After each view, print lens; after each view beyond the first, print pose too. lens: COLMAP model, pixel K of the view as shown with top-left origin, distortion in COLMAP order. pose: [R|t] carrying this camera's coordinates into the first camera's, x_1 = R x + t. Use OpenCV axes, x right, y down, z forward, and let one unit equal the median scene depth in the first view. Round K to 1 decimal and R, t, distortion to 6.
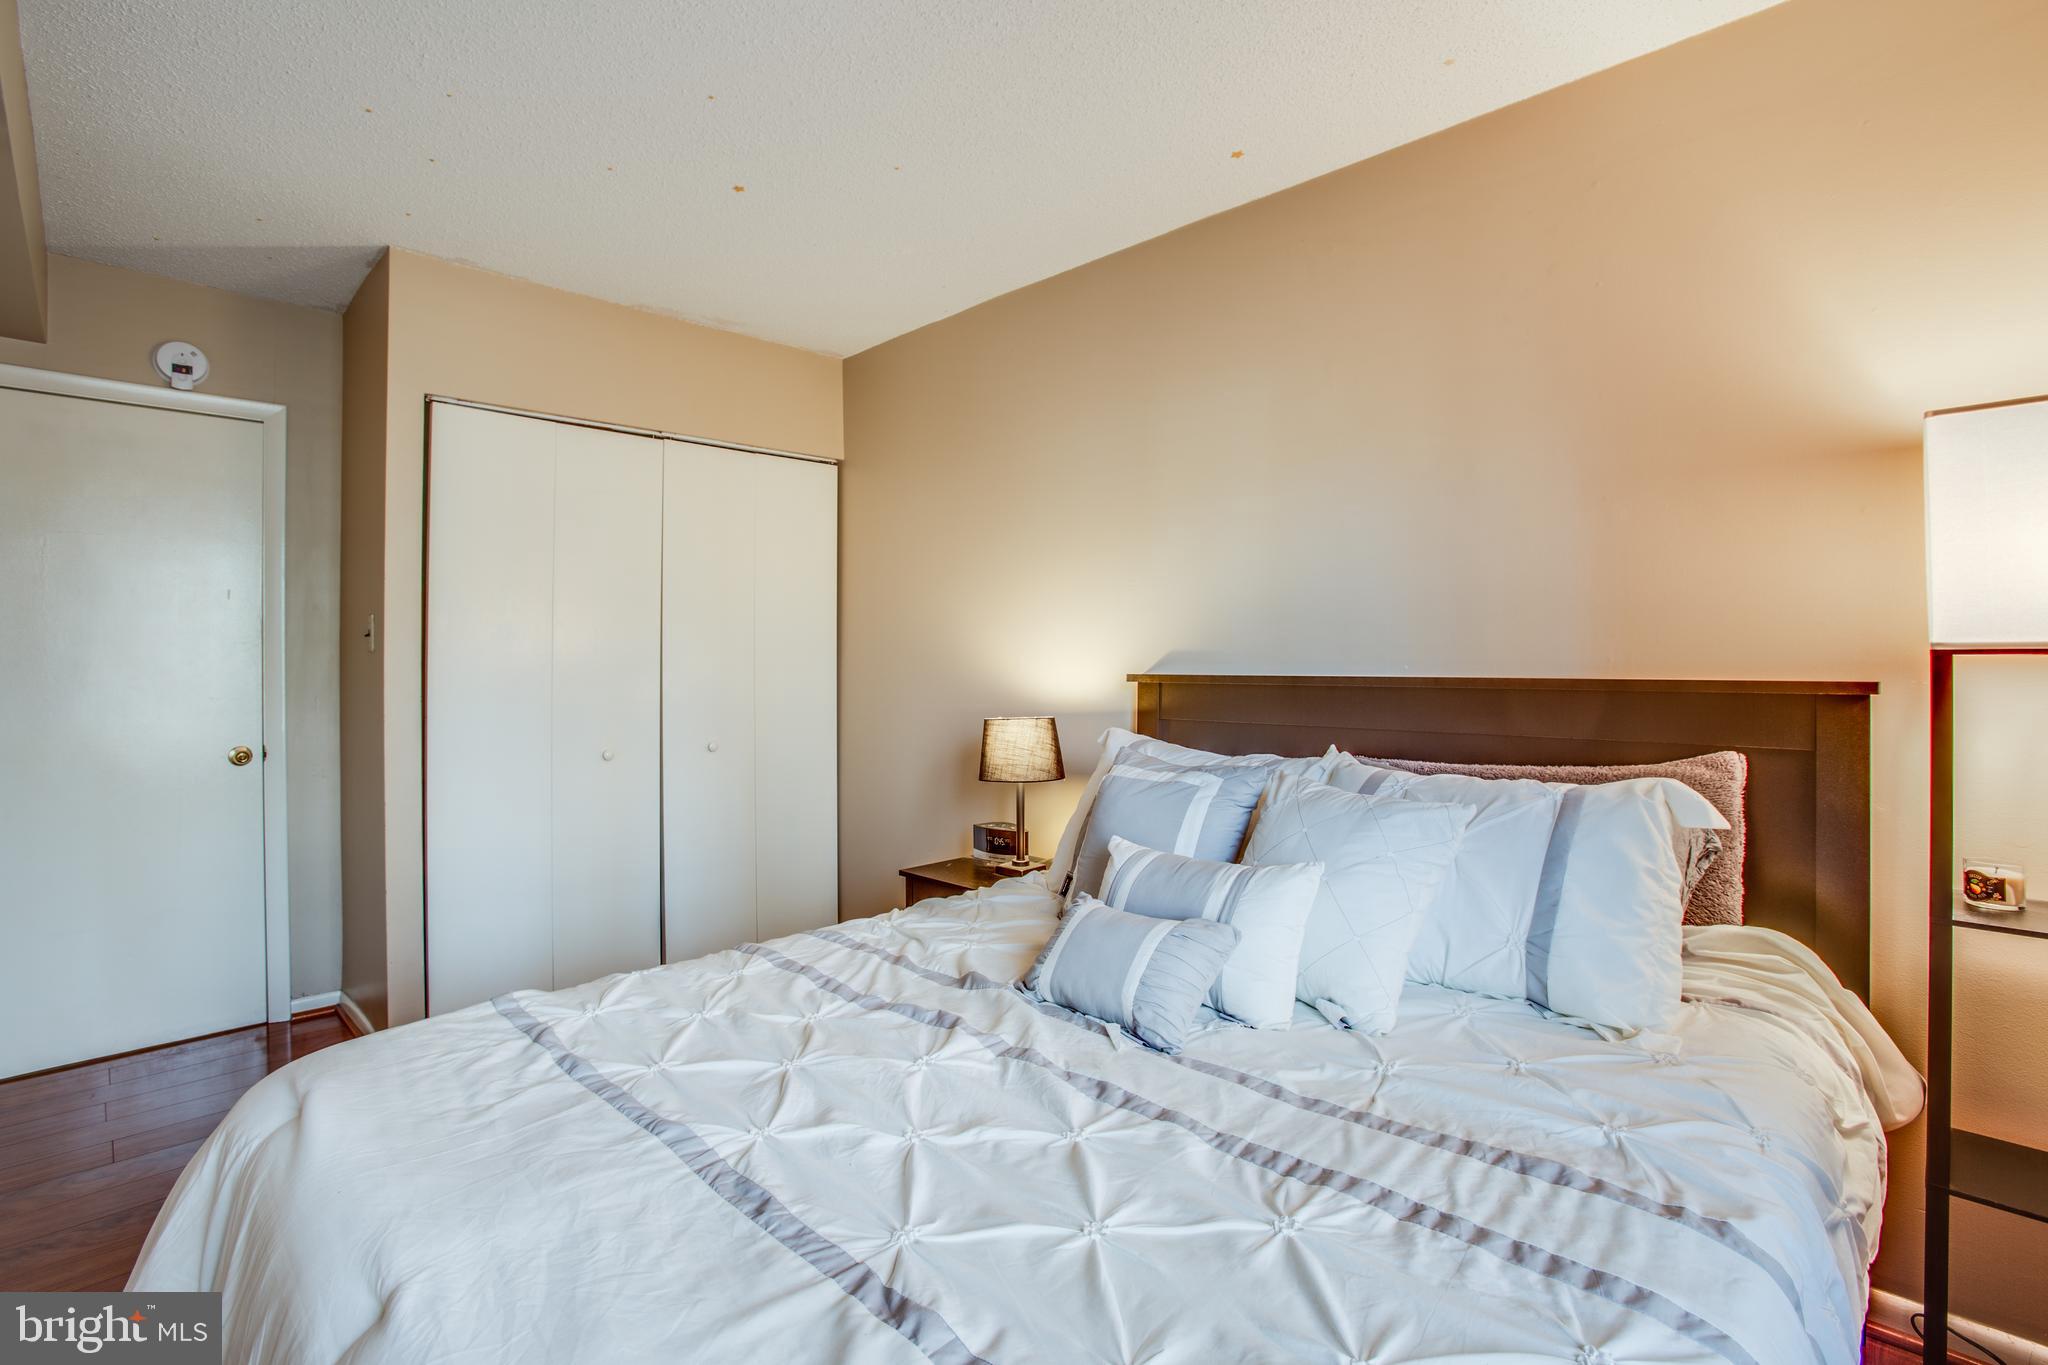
lens RADIAL K [[937.1, 0, 1024.0], [0, 937.1, 682.5], [0, 0, 1]] dist [-0.076226, 0.031672]
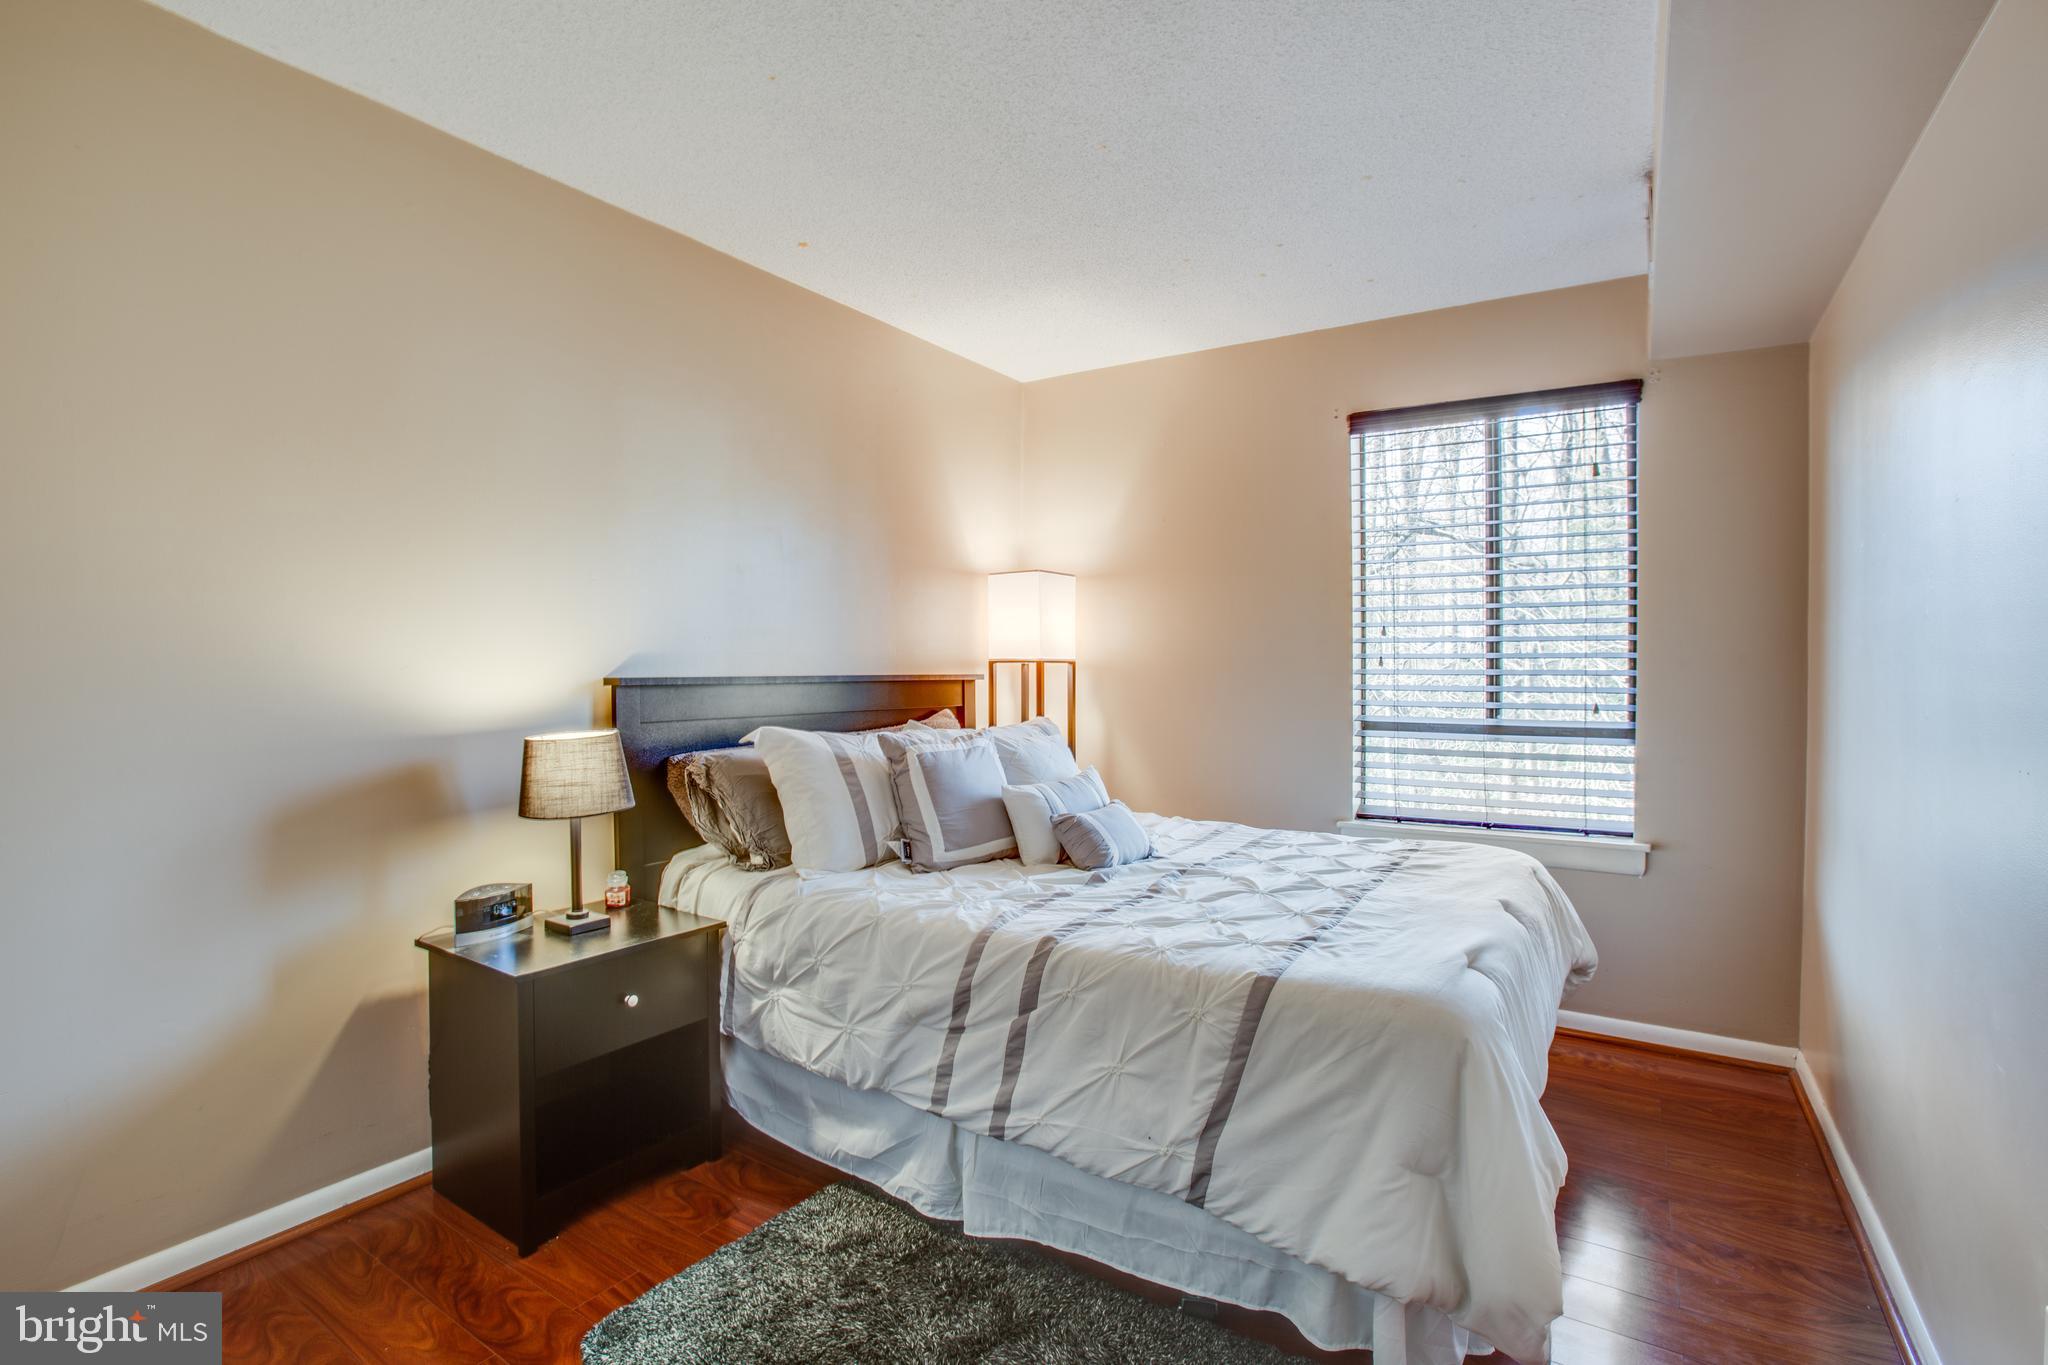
lens RADIAL K [[937.1, 0, 1024.0], [0, 937.1, 682.5], [0, 0, 1]] dist [-0.076226, 0.031672]
pose [[-0.210036, -0.013783, 0.977596, -1.088563], [0.019454, 0.999644, 0.018274, -0.015404], [-0.977500, 0.022857, -0.209693, 1.000368]]
